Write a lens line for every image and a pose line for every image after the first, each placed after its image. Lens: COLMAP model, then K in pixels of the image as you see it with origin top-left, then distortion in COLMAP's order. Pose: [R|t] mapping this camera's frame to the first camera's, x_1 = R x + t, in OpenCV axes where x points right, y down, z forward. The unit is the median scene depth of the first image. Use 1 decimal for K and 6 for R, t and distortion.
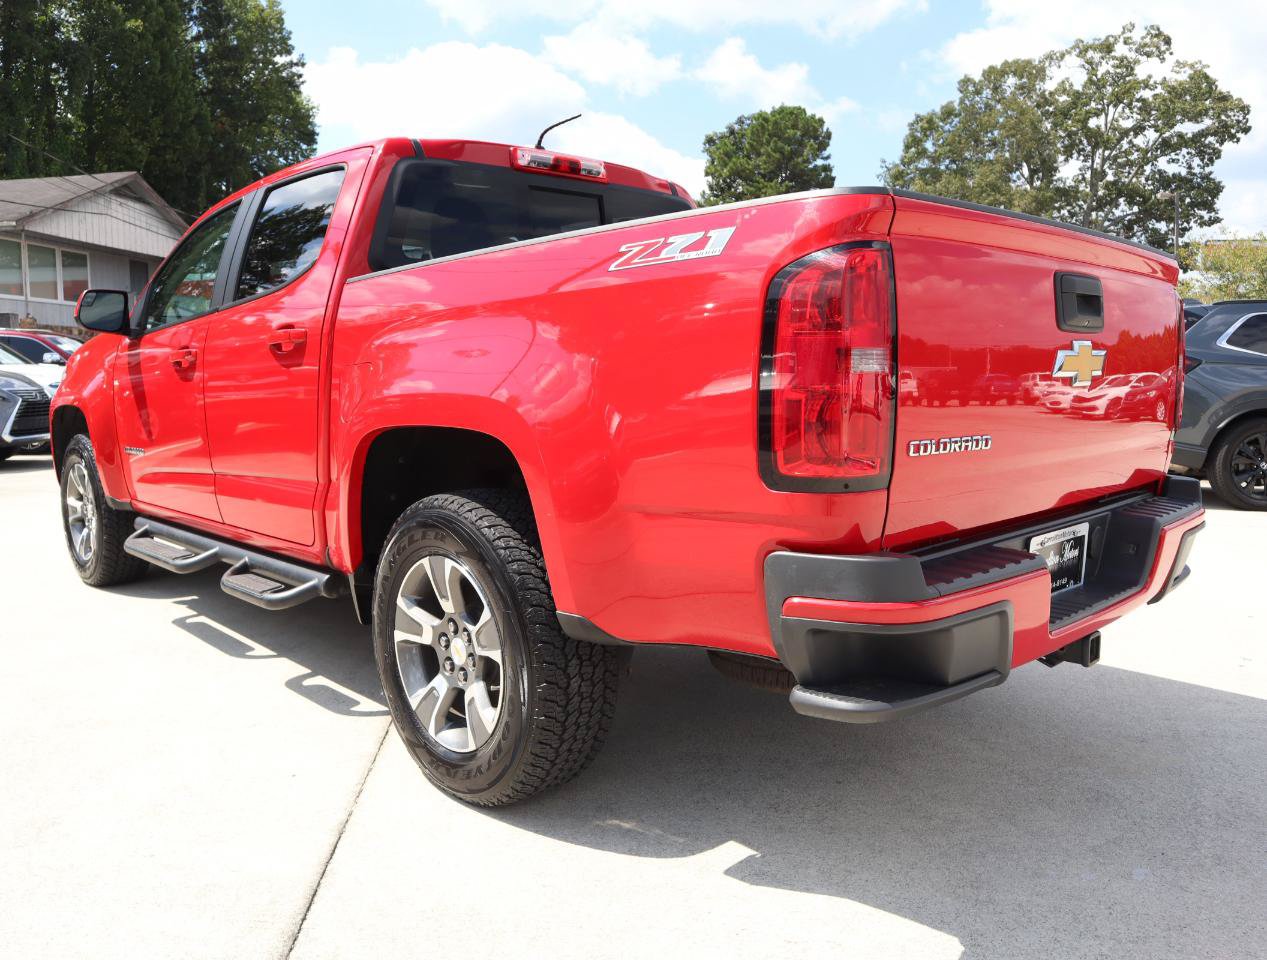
lens RADIAL K [[991.0, 0, 632.8], [0, 991.0, 471.7], [0, 0, 1]] dist [-0.080563, 0.034999]
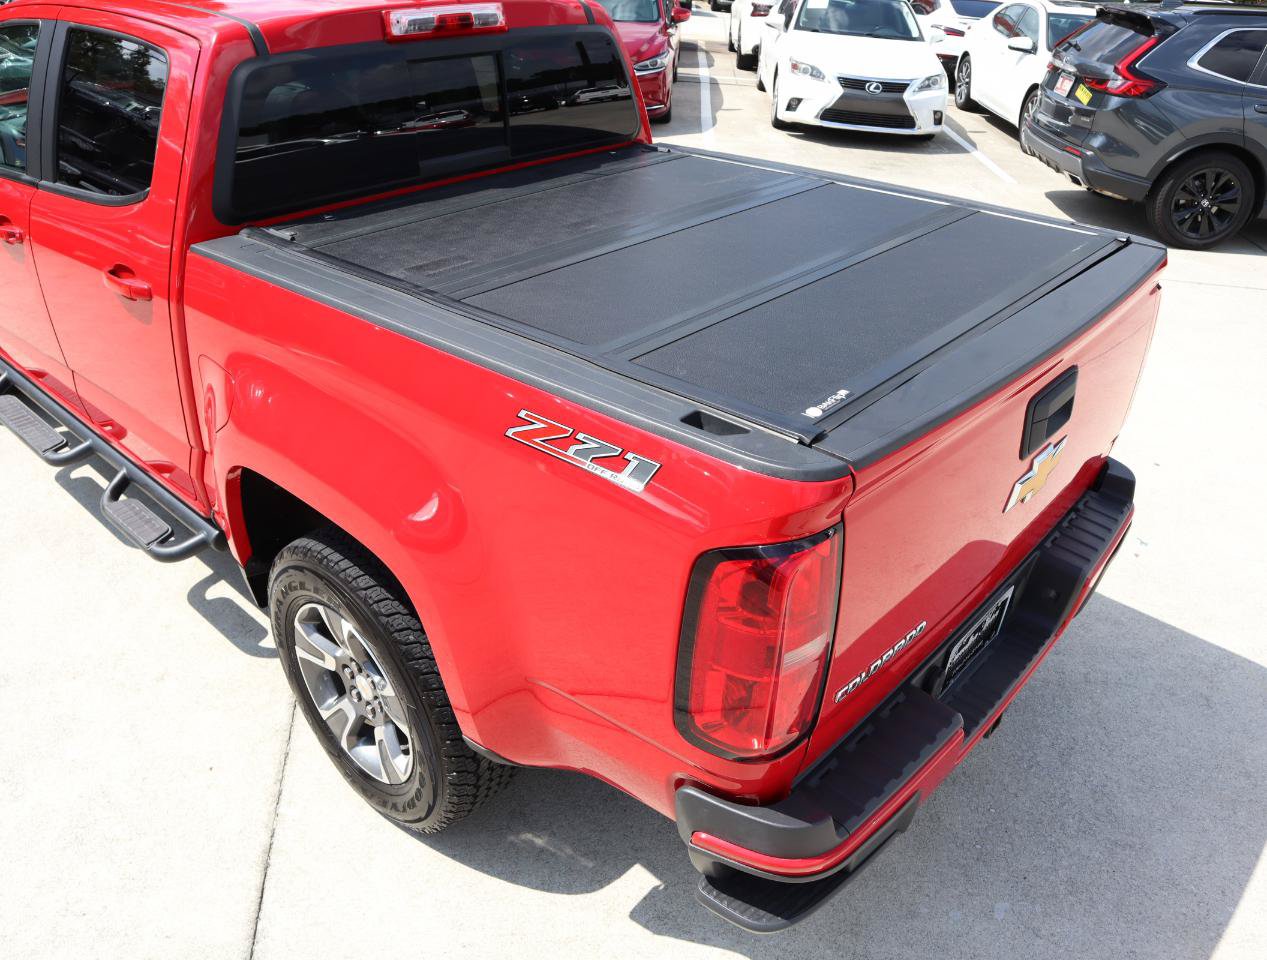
lens RADIAL K [[991.0, 0, 632.7], [0, 991.0, 482.3], [0, 0, 1]] dist [-0.080563, 0.034999]
pose [[0.996579, -0.009705, 0.082073, 0.010173], [-0.024407, 0.914228, 0.404465, -0.395280], [-0.078959, -0.405085, 0.910863, 0.170854]]
